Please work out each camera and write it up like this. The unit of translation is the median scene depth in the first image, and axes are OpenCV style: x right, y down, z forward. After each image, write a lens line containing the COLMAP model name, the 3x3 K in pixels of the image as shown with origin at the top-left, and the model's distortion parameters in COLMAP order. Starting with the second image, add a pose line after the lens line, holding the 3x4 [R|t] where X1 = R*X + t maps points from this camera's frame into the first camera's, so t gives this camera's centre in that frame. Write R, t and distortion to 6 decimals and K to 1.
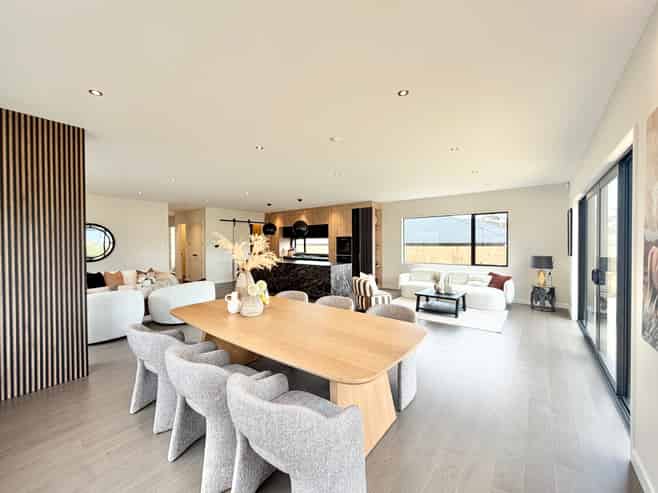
lens RADIAL K [[263.6, 0, 329.0], [0, 263.6, 246.5], [0, 0, 1]] dist [-0.019084, -0.000040]
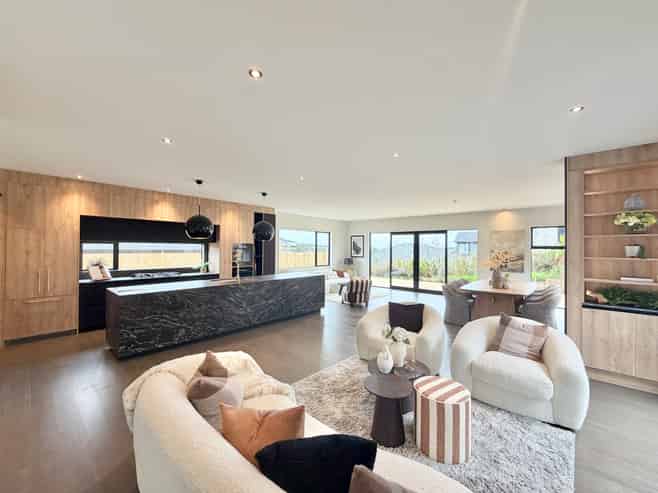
lens RADIAL K [[263.6, 0, 329.0], [0, 263.6, 246.5], [0, 0, 1]] dist [-0.019084, -0.000040]
pose [[0.046043, 0.012505, 0.998861, -0.922322], [0.005244, 0.999905, -0.012760, -0.019551], [-0.998926, 0.005825, 0.045973, 0.857871]]
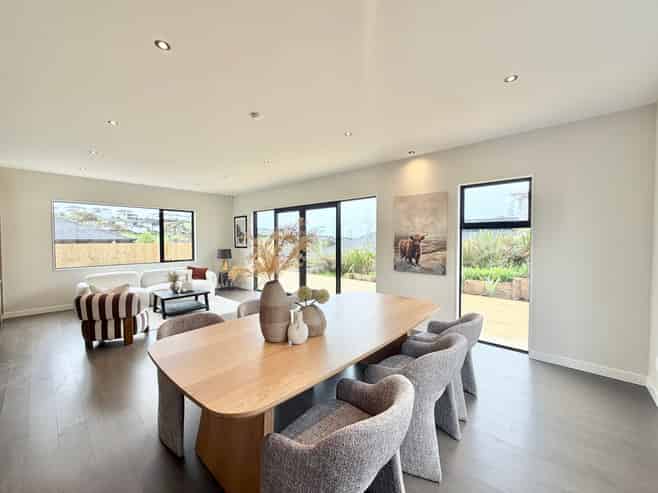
lens RADIAL K [[263.6, 0, 329.0], [0, 263.6, 246.5], [0, 0, 1]] dist [-0.019084, -0.000040]
pose [[0.045333, -0.026053, 0.998632, -0.385641], [0.015819, 0.999553, 0.025359, -0.000808], [-0.998847, 0.014647, 0.045725, 0.337806]]
